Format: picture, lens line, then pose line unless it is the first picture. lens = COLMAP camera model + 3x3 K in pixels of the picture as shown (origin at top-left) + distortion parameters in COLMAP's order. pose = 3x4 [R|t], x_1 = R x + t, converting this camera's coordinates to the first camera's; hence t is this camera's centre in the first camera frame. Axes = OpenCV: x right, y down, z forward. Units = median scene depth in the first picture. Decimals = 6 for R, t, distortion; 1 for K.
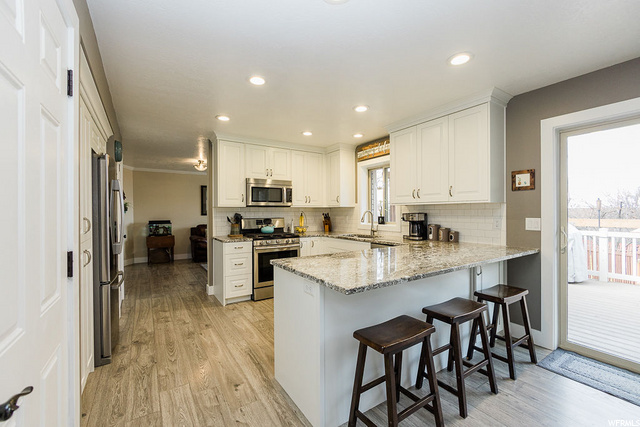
lens RADIAL K [[268.0, 0, 321.2], [0, 268.0, 211.5], [0, 0, 1]] dist [-0.000915, -0.000212]
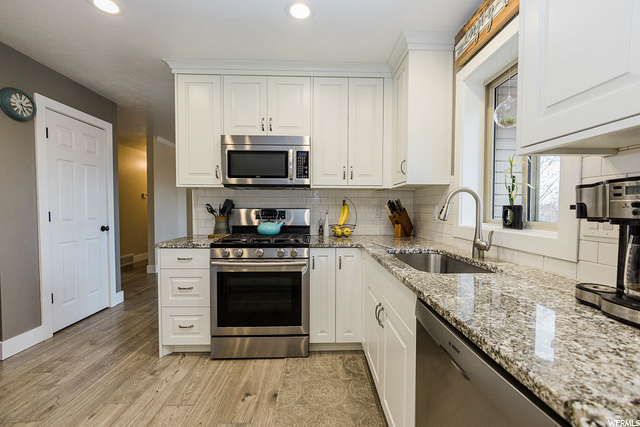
lens RADIAL K [[273.6, 0, 325.4], [0, 273.6, 215.5], [0, 0, 1]] dist [-0.001172, -0.000120]
pose [[0.851235, 0.022368, -0.524308, 0.216088], [-0.006854, 0.999480, 0.031512, 0.023131], [0.524740, -0.023230, 0.850945, 0.617378]]
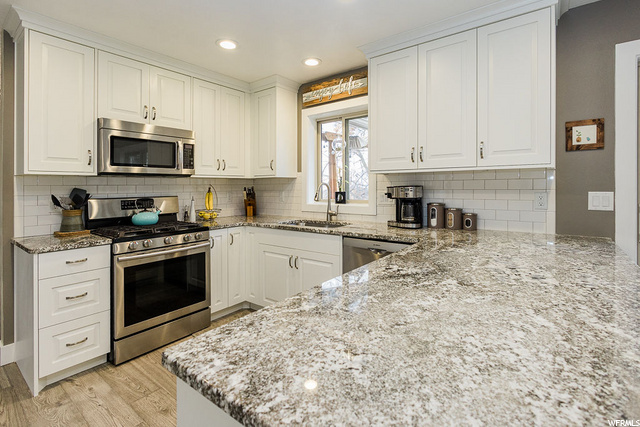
lens RADIAL K [[304.8, 0, 321.5], [0, 304.8, 182.7], [0, 0, 1]] dist [0.000199, -0.000113]
pose [[0.945338, 0.000612, 0.326091, -0.069670], [0.003733, 0.999912, -0.012699, 0.005356], [-0.326070, 0.013223, 0.945253, 0.323131]]
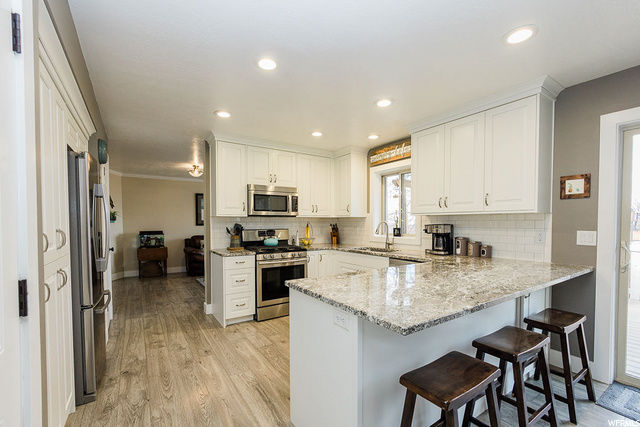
lens RADIAL K [[276.8, 0, 318.9], [0, 276.8, 228.4], [0, 0, 1]] dist [-0.001810, 0.000102]
pose [[0.999992, 0.003399, 0.002121, -0.044016], [-0.003449, 0.999700, 0.024231, -0.001566], [-0.002038, -0.024238, 0.999704, 0.073287]]
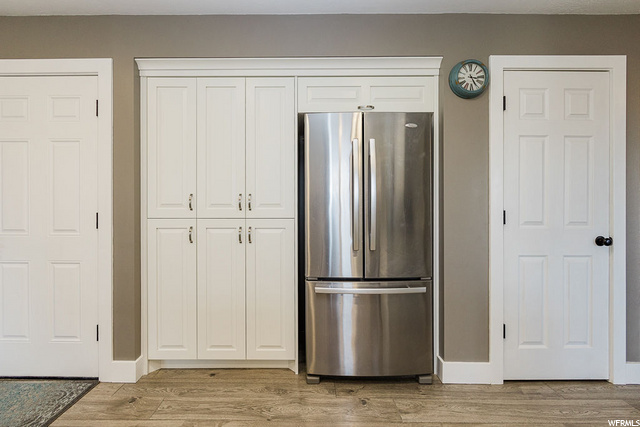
lens RADIAL K [[284.4, 0, 323.2], [0, 284.4, 216.1], [0, 0, 1]] dist [-0.001831, -0.000301]
pose [[-0.562631, 0.004644, -0.826695, -0.075364], [0.003256, 0.999989, 0.003401, 0.044308], [0.826702, -0.000778, -0.562640, 0.825634]]
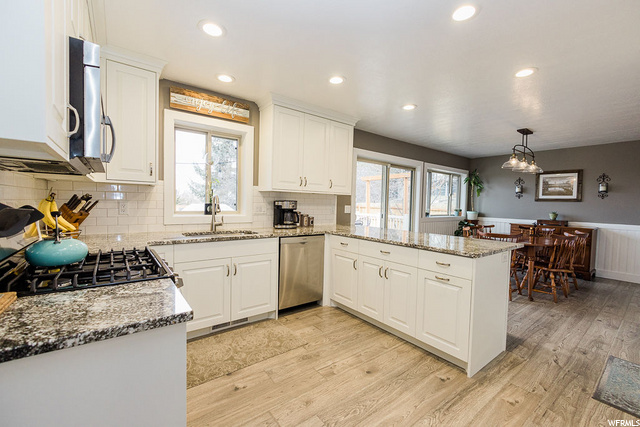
lens RADIAL K [[268.0, 0, 321.2], [0, 268.0, 211.5], [0, 0, 1]] dist [-0.000915, -0.000212]
pose [[-0.069794, -0.029846, 0.997115, -0.532490], [-0.026535, 0.999254, 0.028053, 0.012195], [-0.997208, -0.024501, -0.070534, 0.806951]]
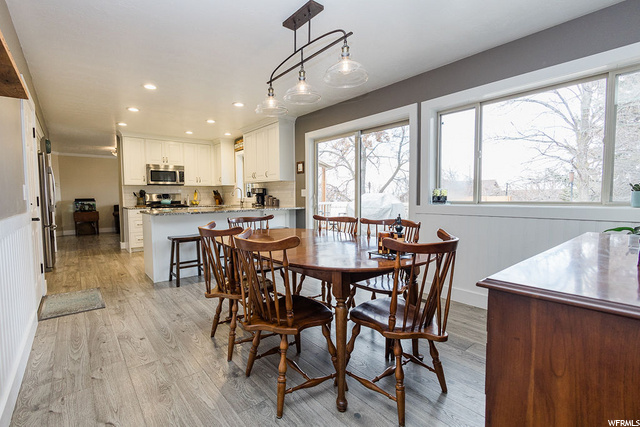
lens RADIAL K [[287.5, 0, 298.0], [0, 287.5, 211.3], [0, 0, 1]] dist [-0.000285, -0.000096]
pose [[0.996781, -0.009047, 0.079656, 0.380567], [0.004578, 0.998414, 0.056107, 0.038726], [-0.080037, -0.055562, 0.995242, -0.553380]]
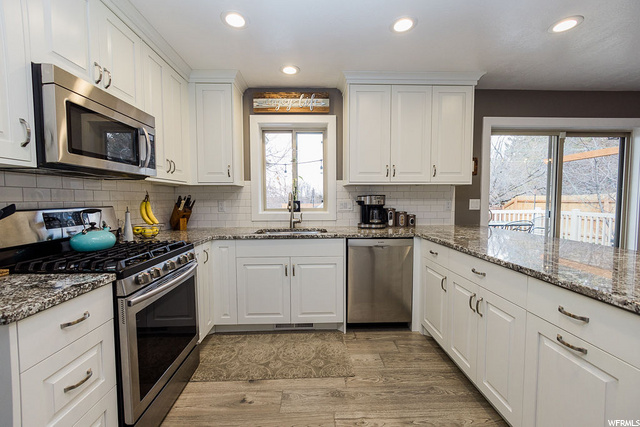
lens RADIAL K [[268.0, 0, 321.2], [0, 268.0, 211.5], [0, 0, 1]] dist [-0.000915, -0.000212]
pose [[0.523463, -0.038711, 0.851169, -0.365804], [0.000020, 0.998968, 0.045420, 0.015364], [-0.852049, -0.023759, 0.522923, 0.604931]]
